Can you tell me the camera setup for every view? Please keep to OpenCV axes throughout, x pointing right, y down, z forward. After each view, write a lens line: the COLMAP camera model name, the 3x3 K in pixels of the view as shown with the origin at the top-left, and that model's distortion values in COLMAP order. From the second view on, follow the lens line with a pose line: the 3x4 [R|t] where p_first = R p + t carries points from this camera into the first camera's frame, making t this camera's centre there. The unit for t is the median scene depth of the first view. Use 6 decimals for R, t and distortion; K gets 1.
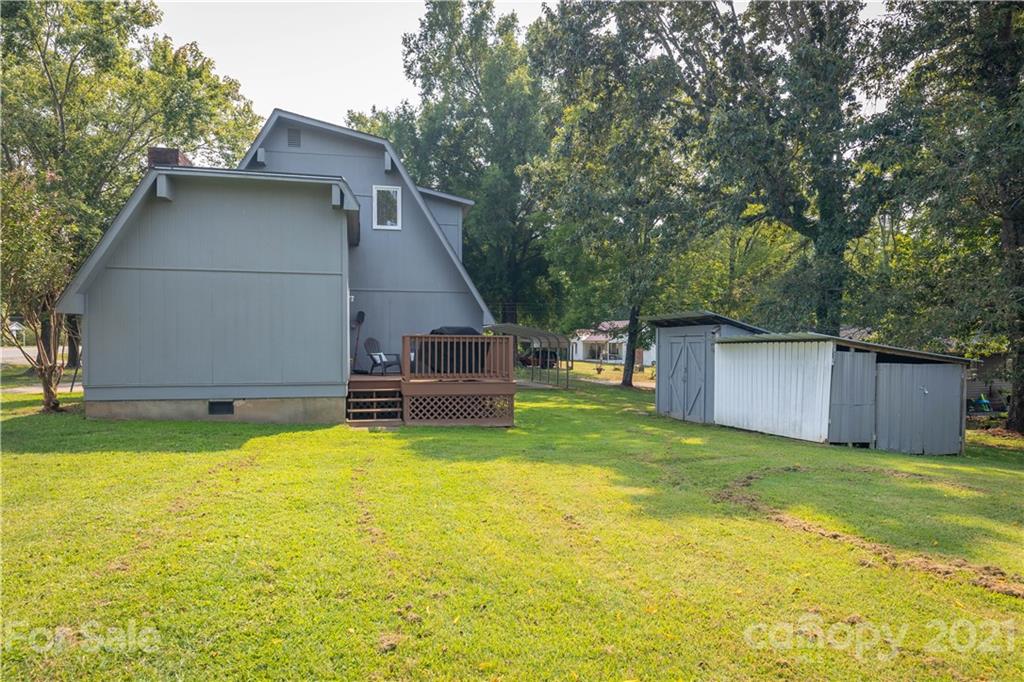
lens RADIAL K [[708.6, 0, 511.5], [0, 708.6, 345.2], [0, 0, 1]] dist [0.010506, -0.002391]
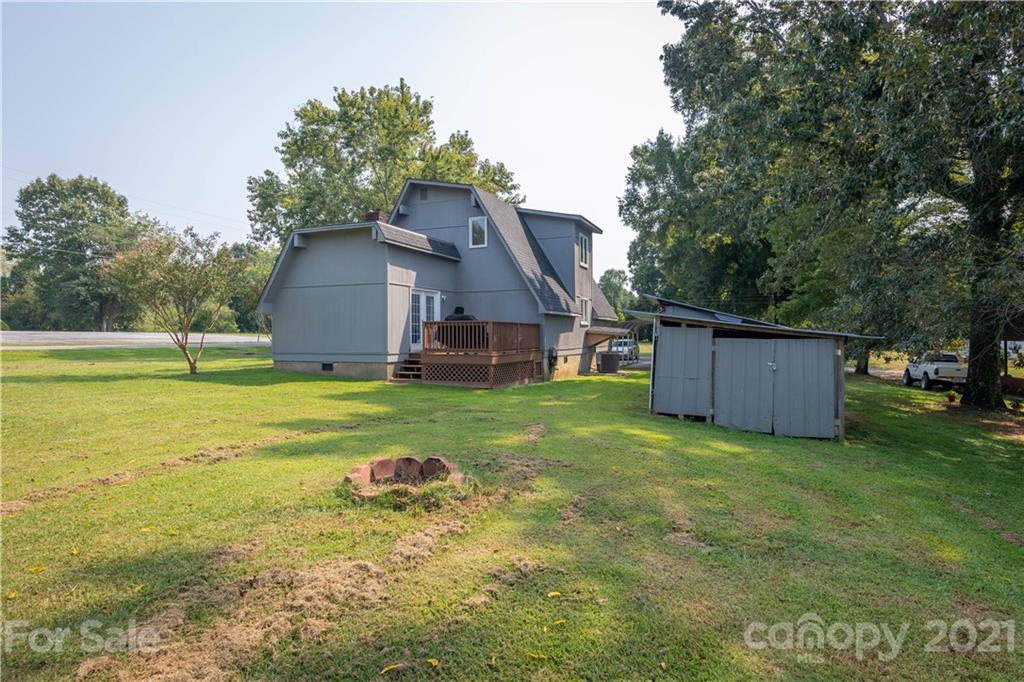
lens RADIAL K [[584.0, 0, 512.3], [0, 584.0, 339.8], [0, 0, 1]] dist [-0.002727, 0.000675]
pose [[0.786425, -0.004815, -0.617667, 0.786613], [0.005588, 0.999984, -0.000680, 0.026131], [0.617660, -0.002917, 0.786440, 0.175211]]
